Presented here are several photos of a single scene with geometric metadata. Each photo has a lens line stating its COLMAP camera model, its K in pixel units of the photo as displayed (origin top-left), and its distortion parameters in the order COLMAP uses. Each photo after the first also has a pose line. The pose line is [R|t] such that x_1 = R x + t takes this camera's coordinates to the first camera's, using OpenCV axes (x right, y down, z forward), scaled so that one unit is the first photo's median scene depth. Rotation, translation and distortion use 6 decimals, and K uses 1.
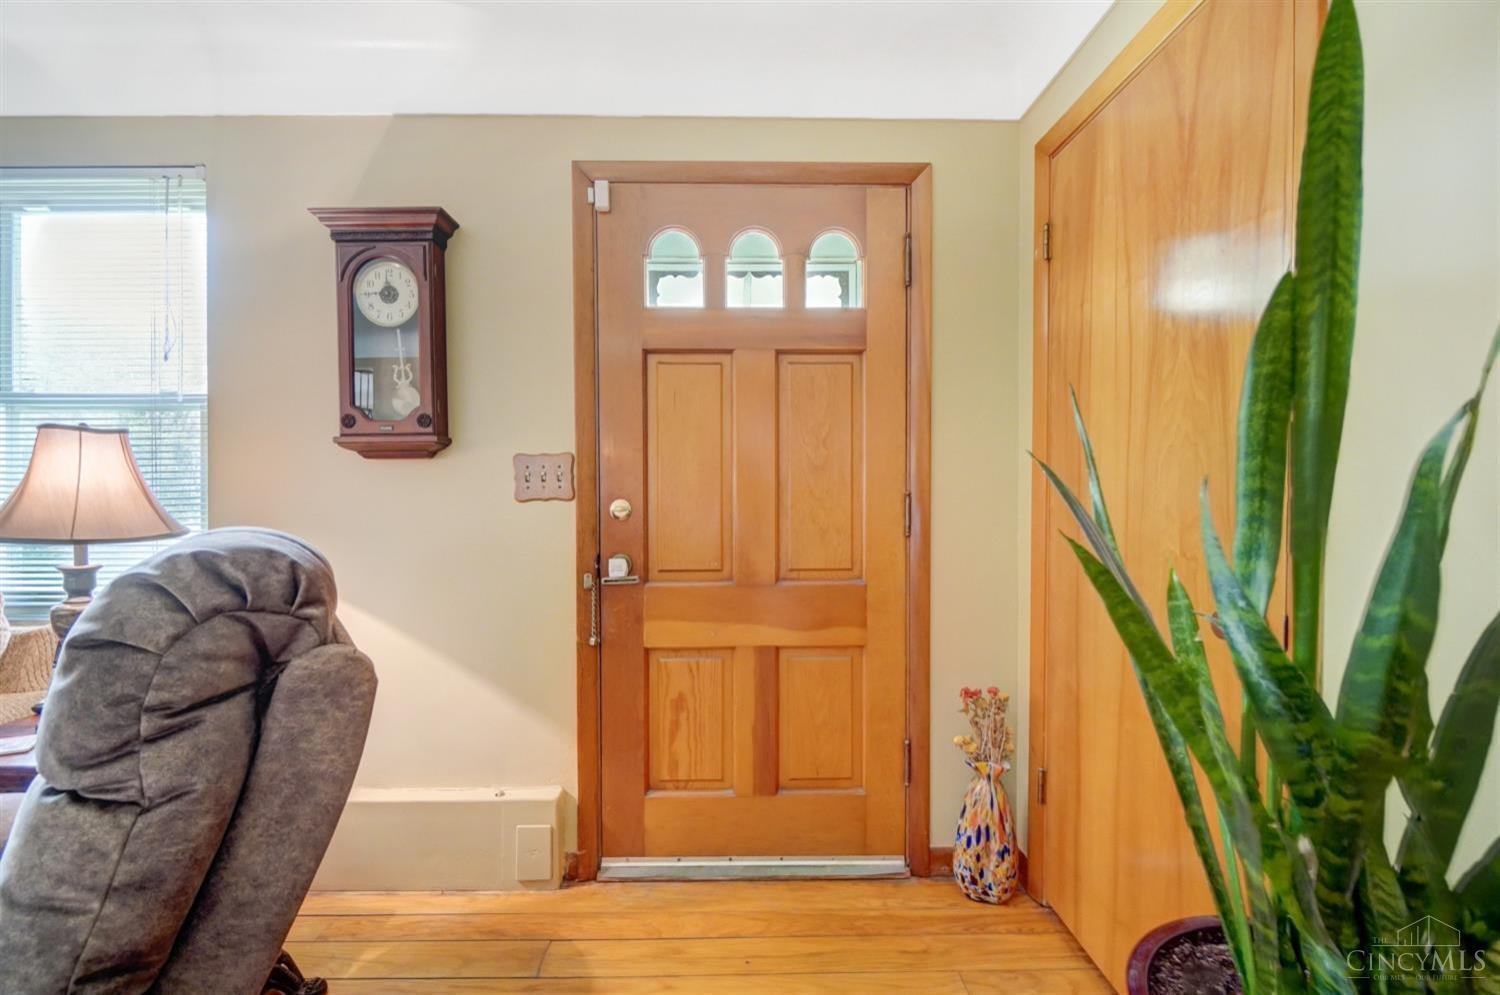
lens RADIAL K [[653.7, 0, 736.1], [0, 653.7, 493.3], [0, 0, 1]] dist [-0.004410, -0.000216]
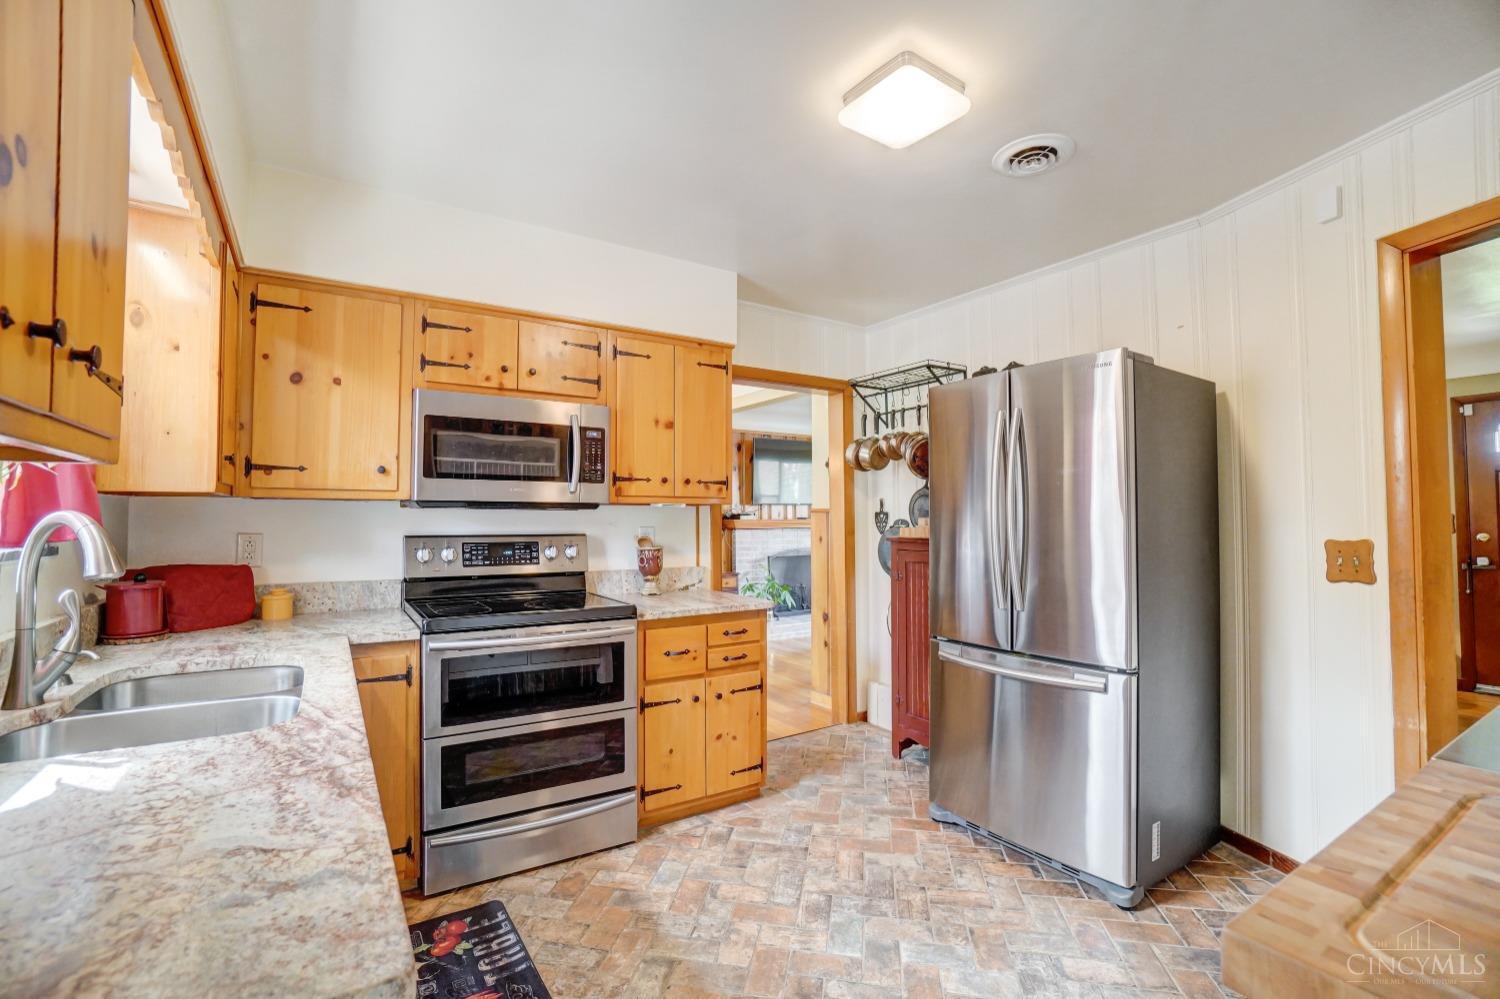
lens RADIAL K [[653.7, 0, 744.9], [0, 653.7, 501.9], [0, 0, 1]] dist [-0.004410, -0.000216]
pose [[0.518163, -0.026822, -0.854861, 0.453436], [-0.010867, 0.999221, -0.037938, 0.015797], [0.855213, 0.028948, 0.517468, -2.514861]]
